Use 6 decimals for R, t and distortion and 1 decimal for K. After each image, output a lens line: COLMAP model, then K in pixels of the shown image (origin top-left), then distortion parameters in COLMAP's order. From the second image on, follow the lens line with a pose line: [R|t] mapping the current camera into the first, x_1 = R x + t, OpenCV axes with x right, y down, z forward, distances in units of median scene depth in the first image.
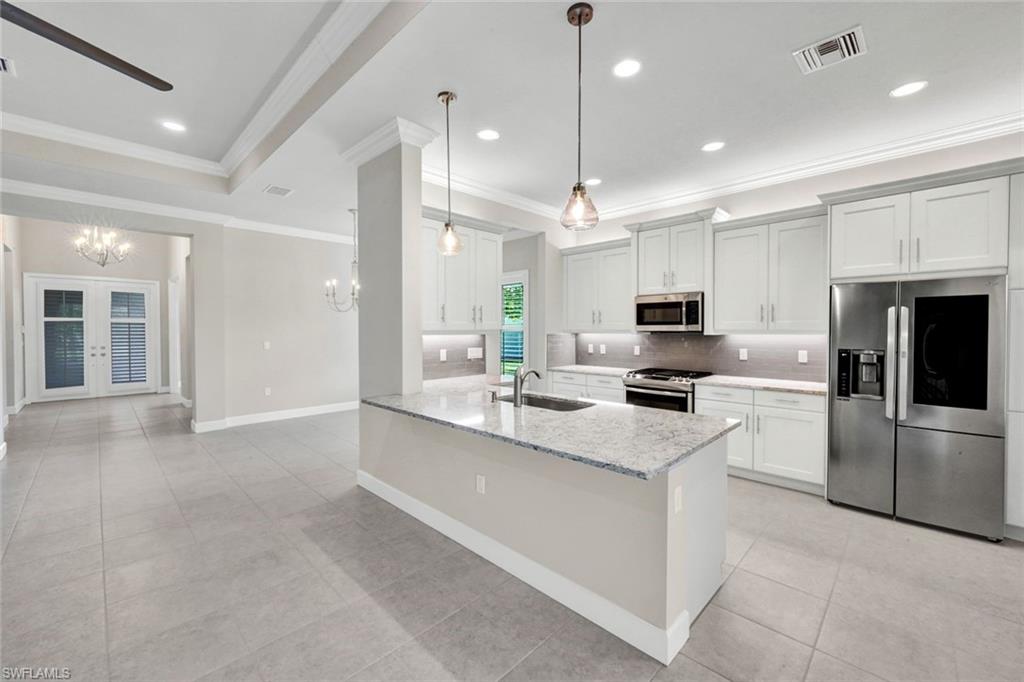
lens RADIAL K [[415.9, 0, 507.0], [0, 415.9, 335.0], [0, 0, 1]] dist [0.004379, -0.000373]
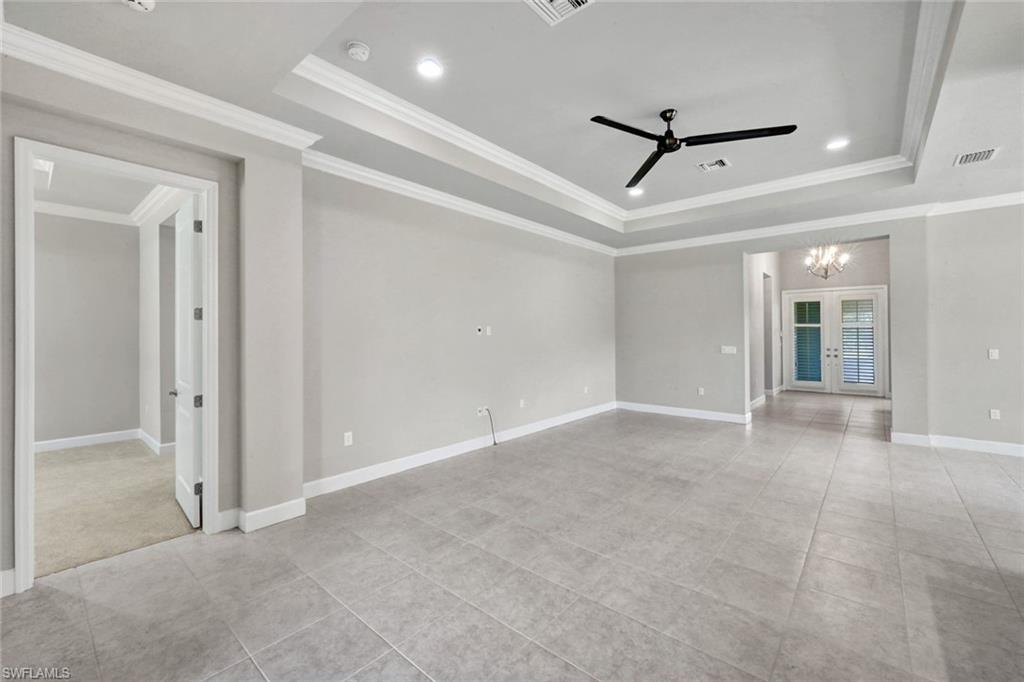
lens RADIAL K [[415.9, 0, 511.5], [0, 415.9, 333.8], [0, 0, 1]] dist [0.004379, -0.000373]
pose [[0.073748, -0.000812, -0.997277, 0.190839], [-0.012526, 0.999920, -0.001740, 0.000195], [0.997198, 0.012620, 0.073731, 0.080987]]
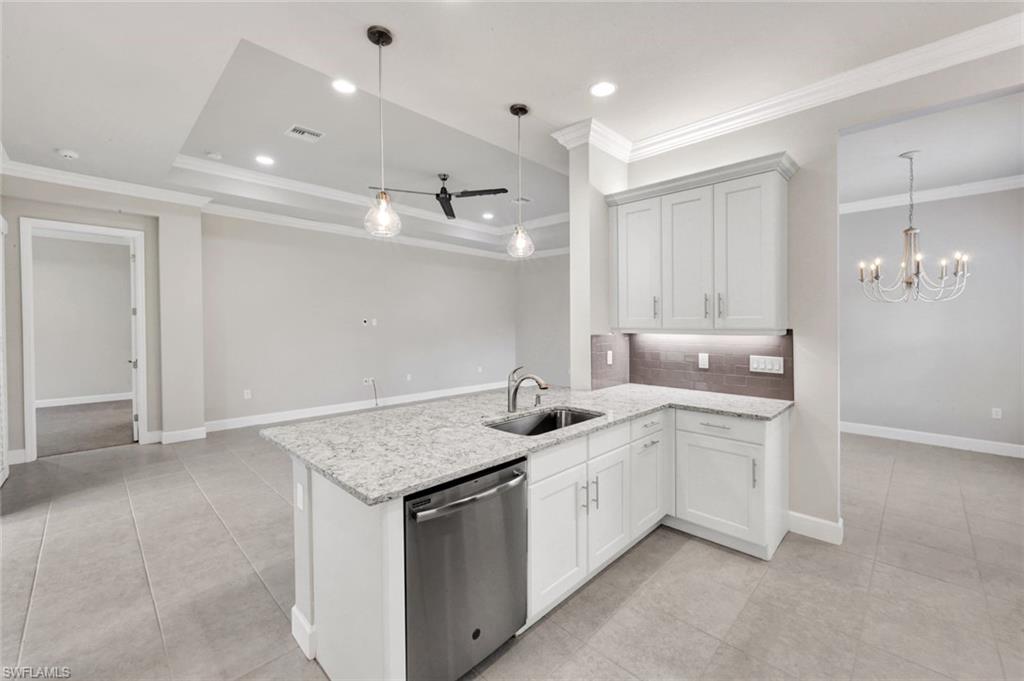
lens RADIAL K [[415.9, 0, 515.3], [0, 415.9, 331.4], [0, 0, 1]] dist [0.004379, -0.000373]
pose [[0.004812, 0.015822, -0.999863, 0.593758], [-0.019625, 0.999684, 0.015725, -0.010034], [0.999796, 0.019547, 0.005121, 0.629476]]
